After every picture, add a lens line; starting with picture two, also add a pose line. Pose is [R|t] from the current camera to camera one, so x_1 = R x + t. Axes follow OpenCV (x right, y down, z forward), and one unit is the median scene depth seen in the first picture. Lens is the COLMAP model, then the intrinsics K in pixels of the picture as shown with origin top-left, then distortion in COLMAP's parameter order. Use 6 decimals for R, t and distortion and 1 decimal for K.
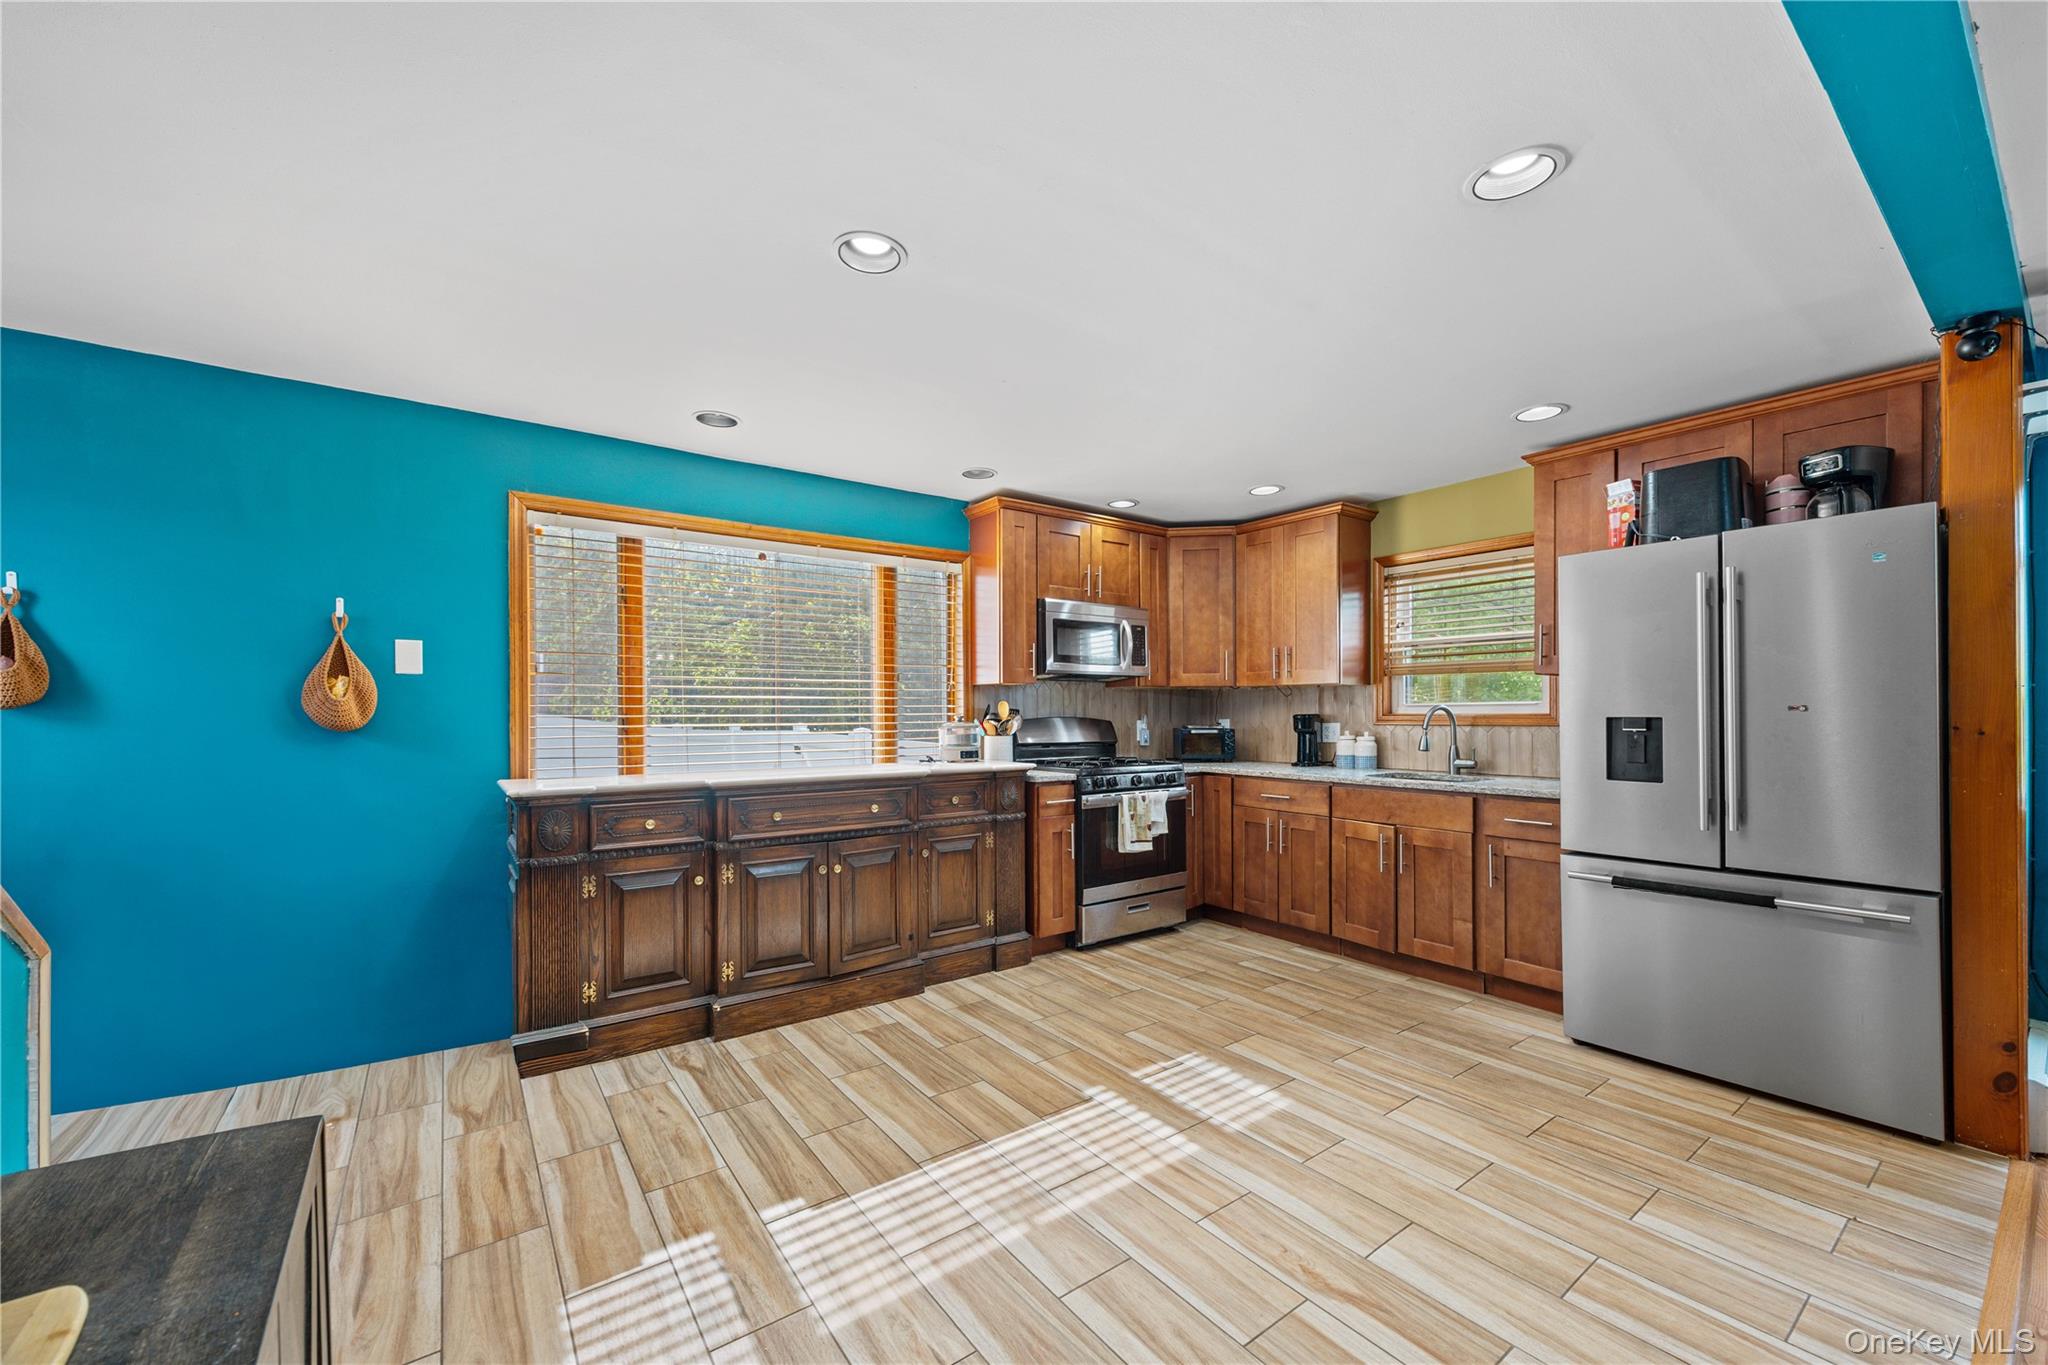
lens RADIAL K [[804.1, 0, 1012.2], [0, 804.1, 705.3], [0, 0, 1]] dist [0.002255, 0.000320]
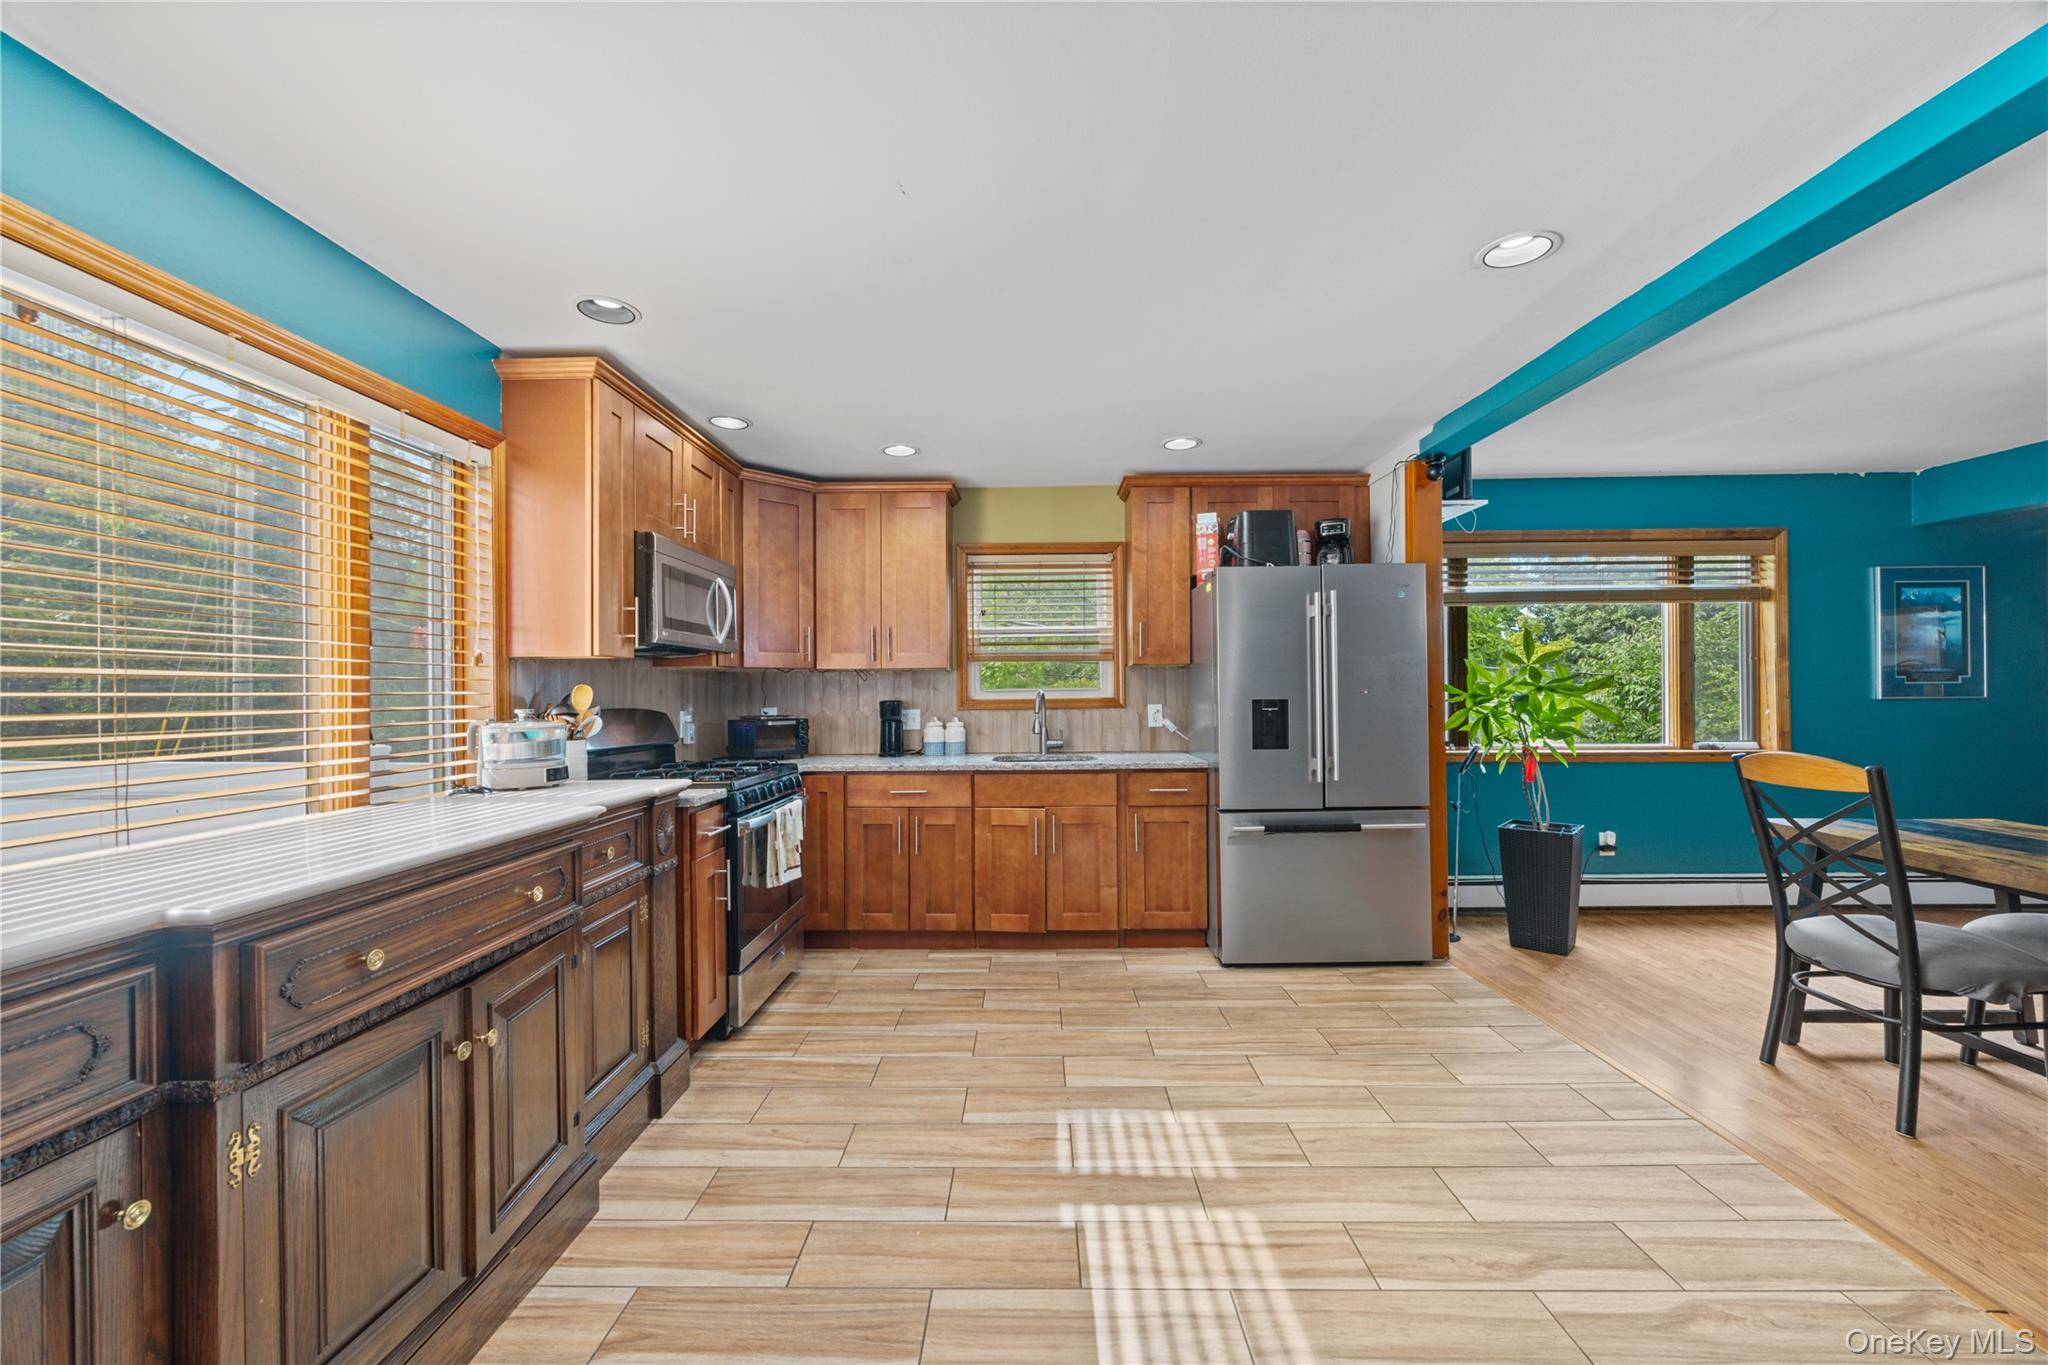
lens RADIAL K [[795.8, 0, 1024.0], [0, 795.8, 682.5], [0, 0, 1]] dist [-0.002686, 0.000148]
pose [[0.596082, 0.007530, 0.802888, -0.335918], [0.002002, 0.999939, -0.010864, 0.000592], [-0.802921, 0.008084, 0.596031, 0.388703]]
